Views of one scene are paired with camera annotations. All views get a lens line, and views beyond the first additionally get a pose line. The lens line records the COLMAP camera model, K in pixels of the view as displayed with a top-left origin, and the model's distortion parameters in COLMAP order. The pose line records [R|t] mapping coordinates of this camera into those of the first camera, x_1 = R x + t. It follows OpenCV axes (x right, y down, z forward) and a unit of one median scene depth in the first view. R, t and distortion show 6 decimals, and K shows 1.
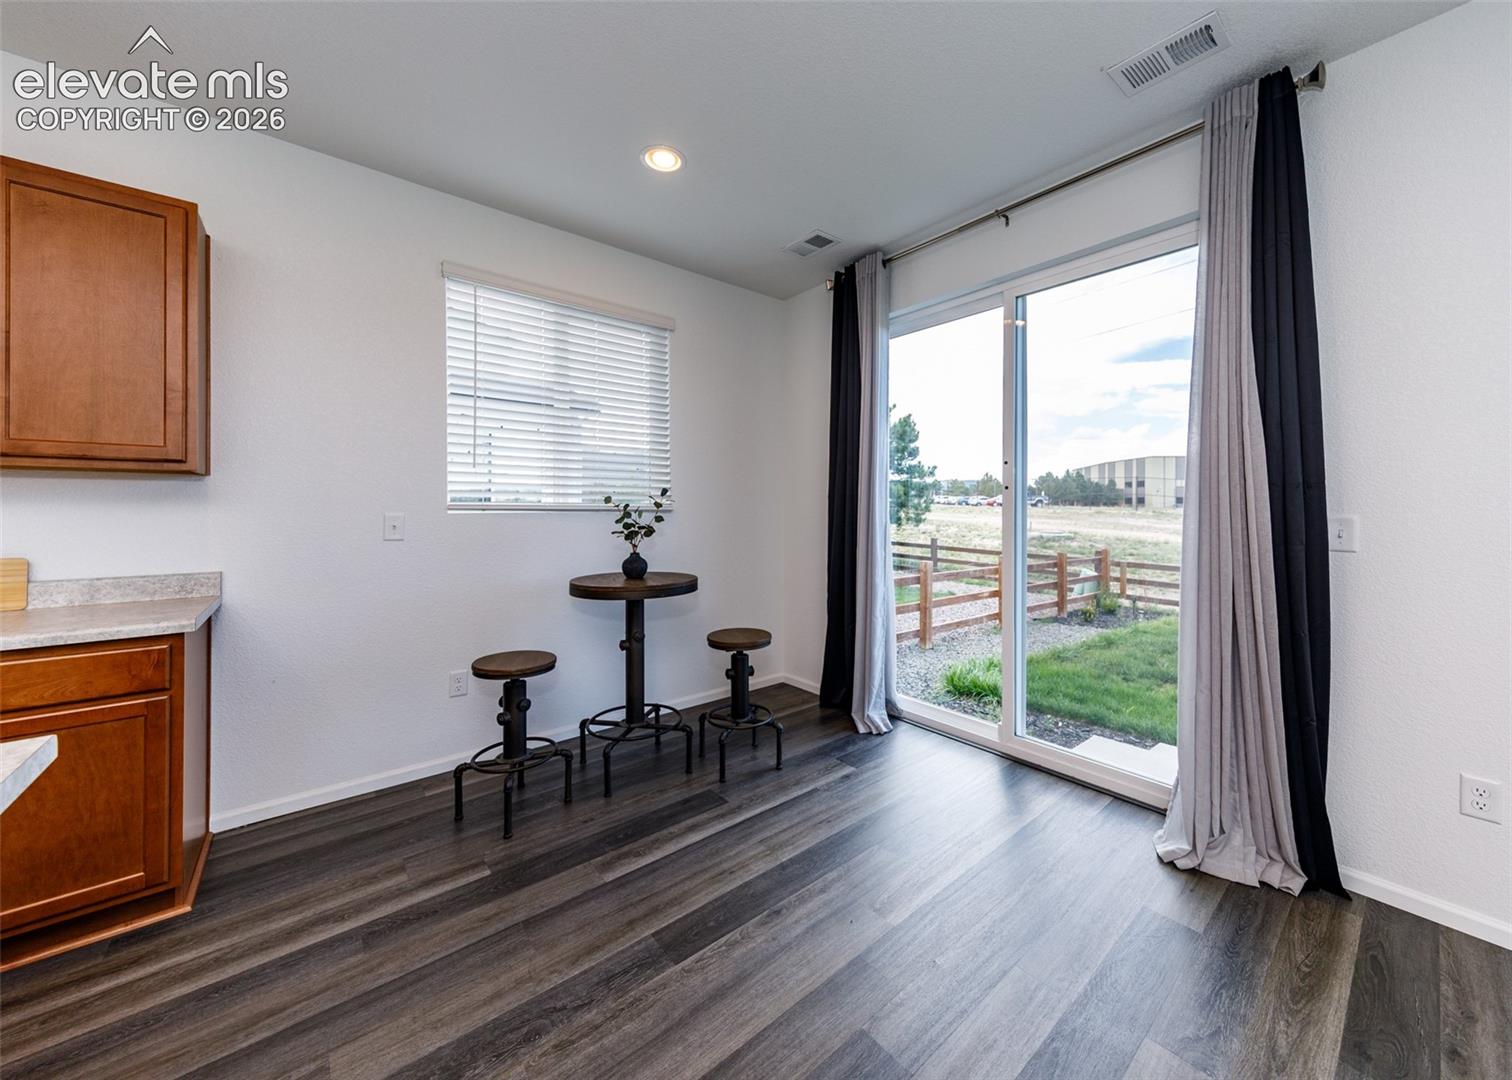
lens RADIAL K [[559.3, 0, 789.0], [0, 559.3, 502.0], [0, 0, 1]] dist [0.008522, -0.001009]
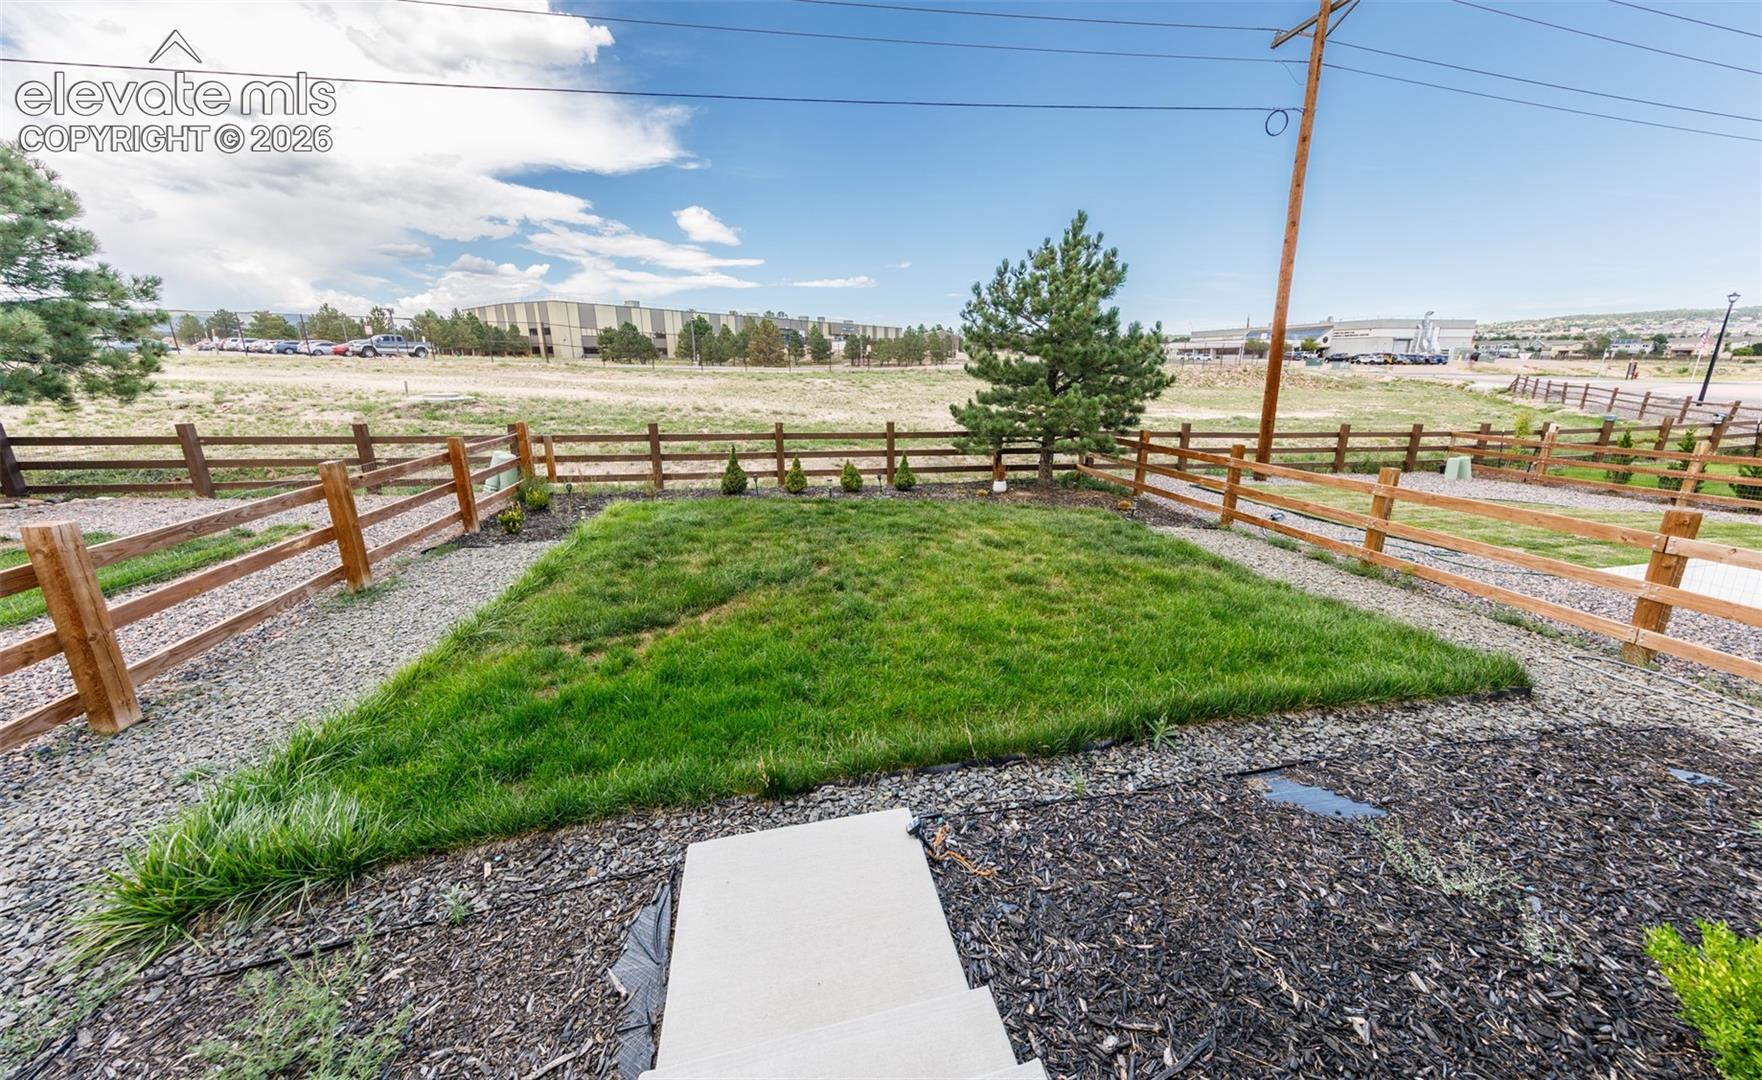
lens RADIAL K [[596.8, 0, 907.6], [0, 596.8, 510.8], [0, 0, 1]] dist [0.003359, 0.000568]
pose [[0.467073, -0.217605, 0.857024, 0.462911], [-0.010503, 0.967811, 0.251459, -0.031347], [-0.884156, -0.126450, 0.449753, 0.824786]]
